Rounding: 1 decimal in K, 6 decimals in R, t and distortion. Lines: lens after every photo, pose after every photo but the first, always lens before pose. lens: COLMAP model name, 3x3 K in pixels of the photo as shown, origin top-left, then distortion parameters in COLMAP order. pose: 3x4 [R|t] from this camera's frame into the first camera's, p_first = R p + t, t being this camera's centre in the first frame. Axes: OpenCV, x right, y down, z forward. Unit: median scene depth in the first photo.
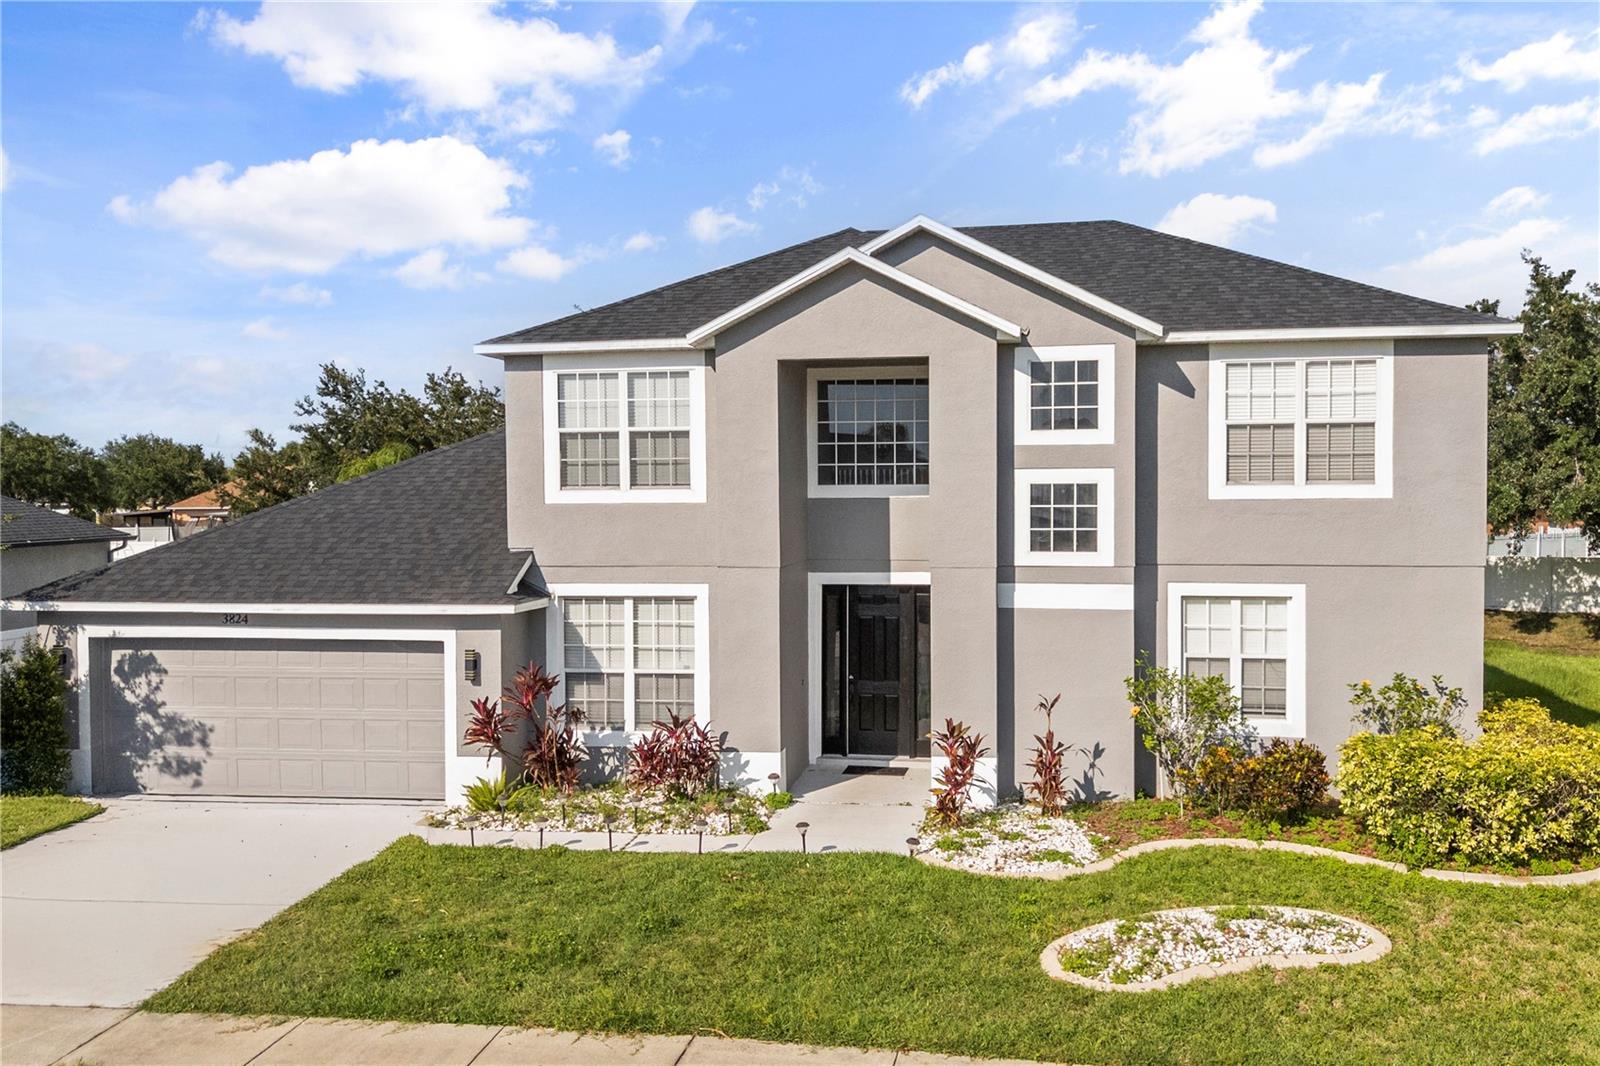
lens RADIAL K [[1423.2, 0, 815.2], [0, 1423.2, 544.8], [0, 0, 1]] dist [0.015233, 0.008560]
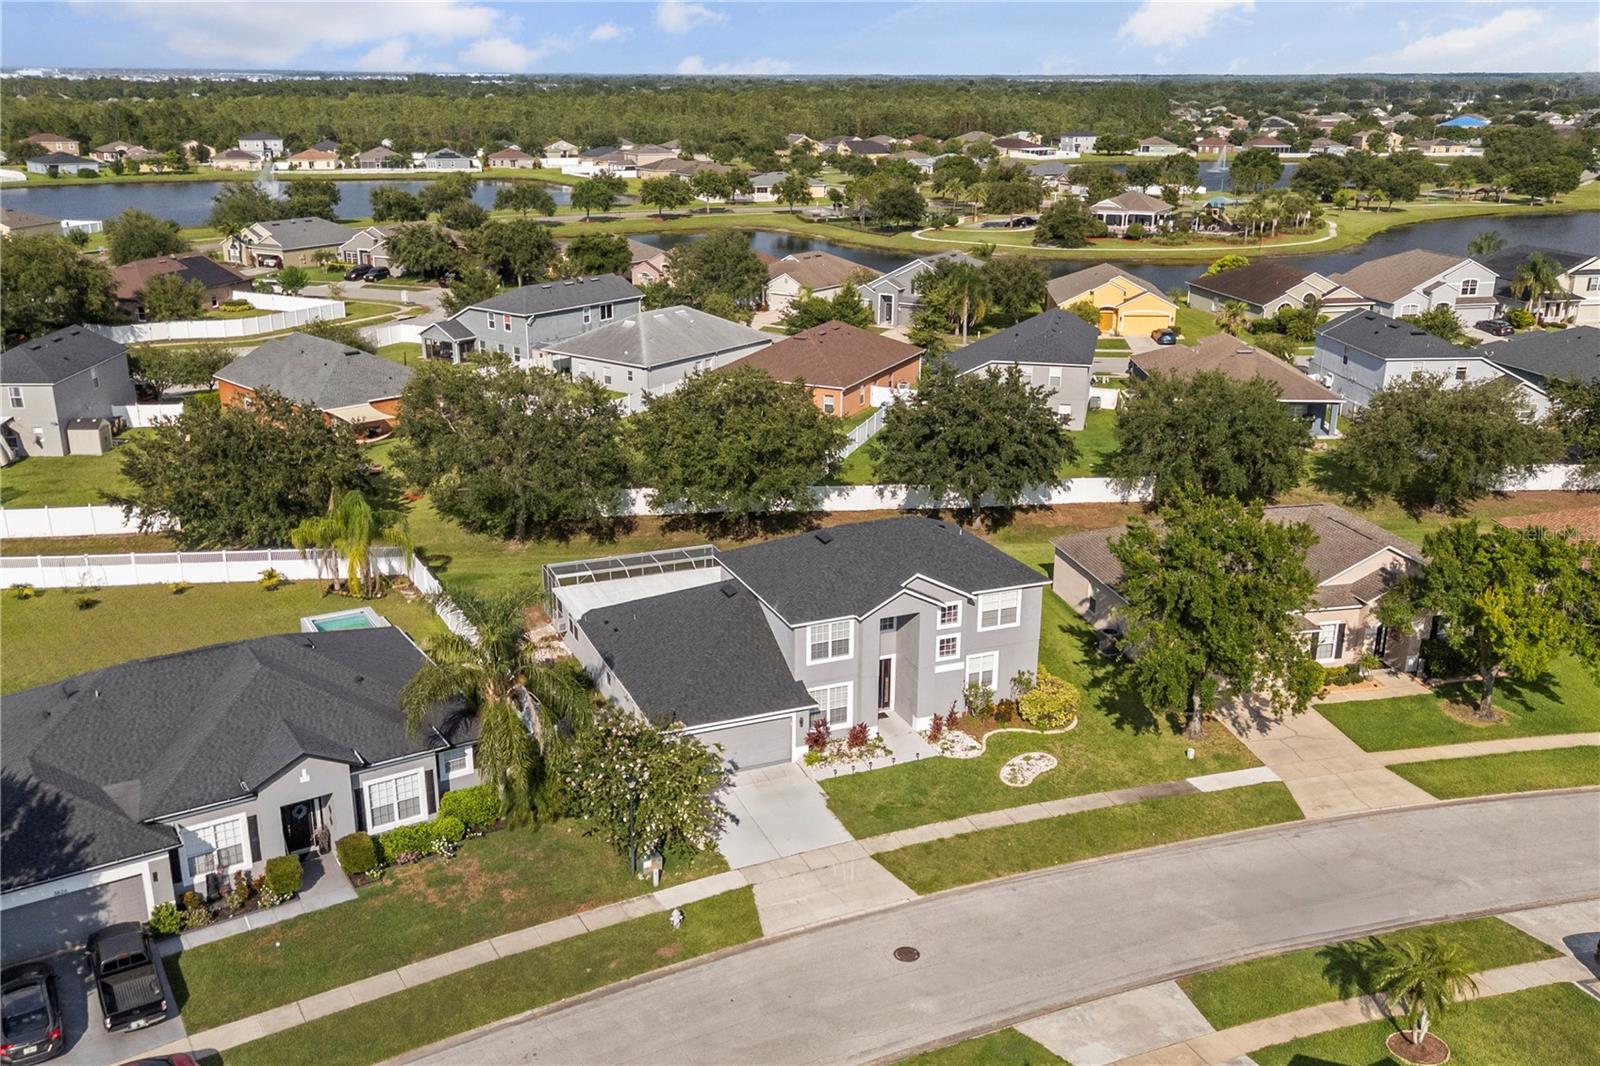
lens RADIAL K [[1416.0, 0, 800.0], [0, 1416.0, 533.0], [0, 0, 1]] dist [0.044900, -0.008898]
pose [[0.848056, -0.150546, 0.508073, -1.880162], [0.007093, 0.961934, 0.273188, -1.255282], [-0.529860, -0.228075, 0.816842, -1.609239]]
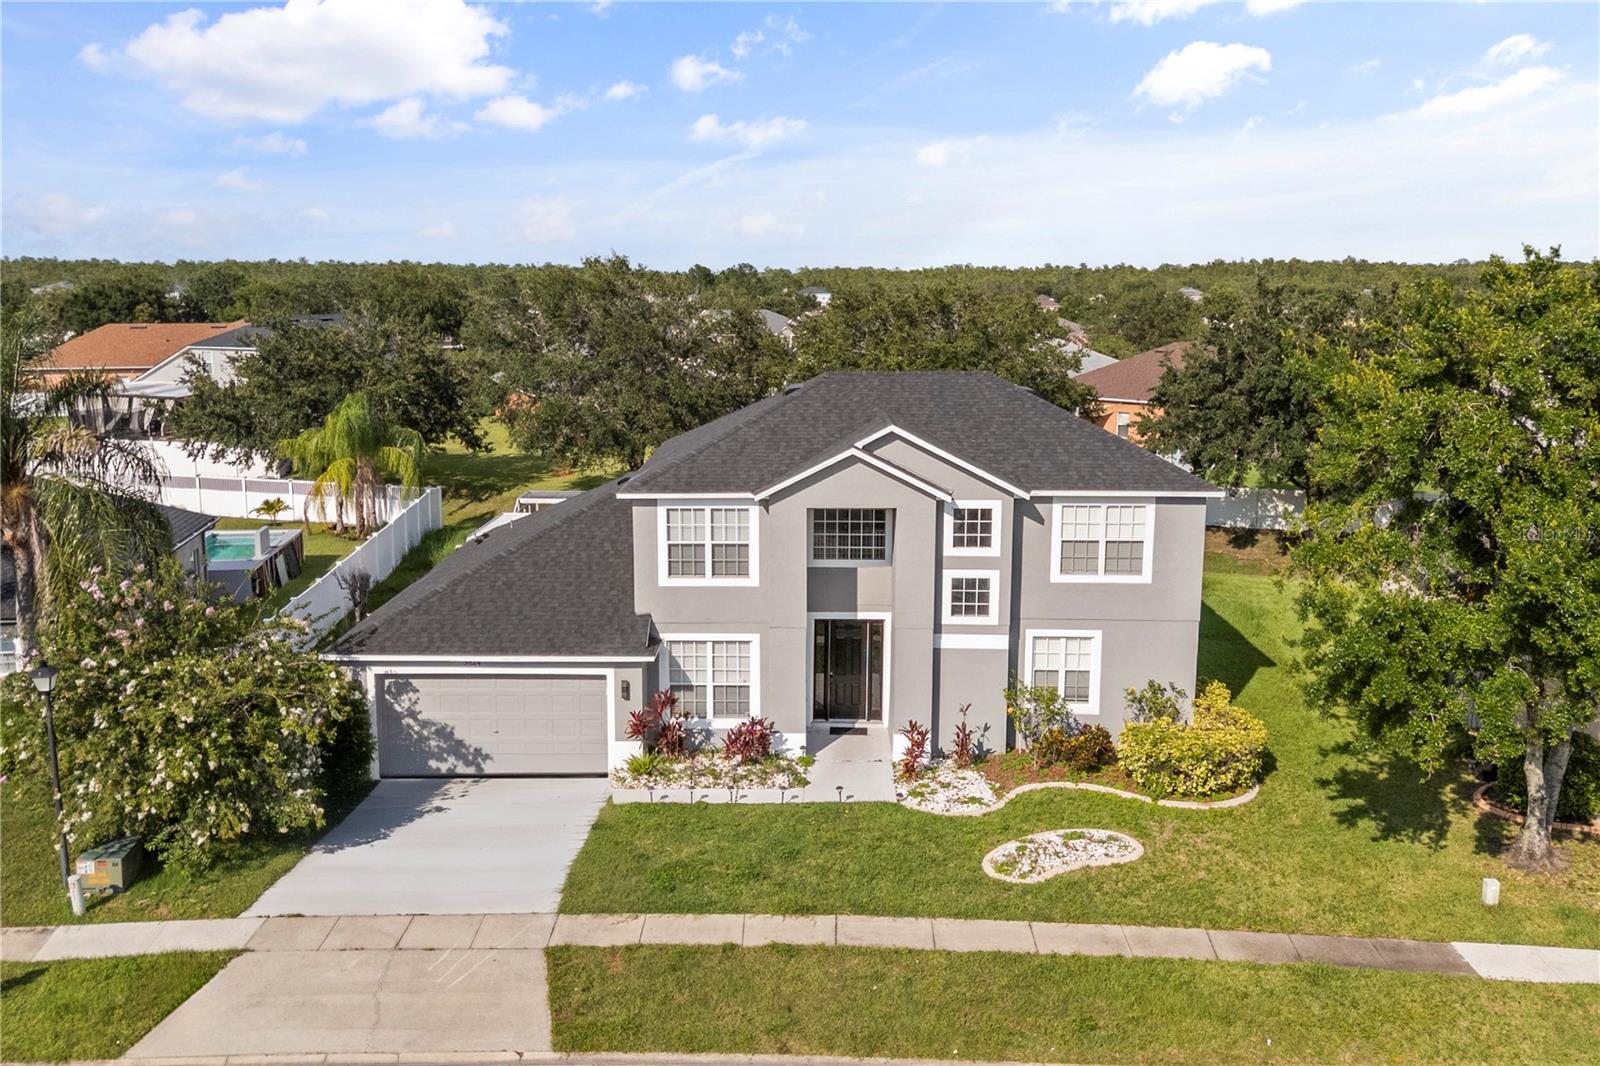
lens RADIAL K [[1416.0, 0, 800.0], [0, 1416.0, 533.0], [0, 0, 1]] dist [0.044900, -0.008898]
pose [[0.988859, -0.015048, 0.148094, -0.286332], [-0.005813, 0.990215, 0.139430, -0.337740], [-0.148743, -0.138738, 0.979095, -0.651409]]
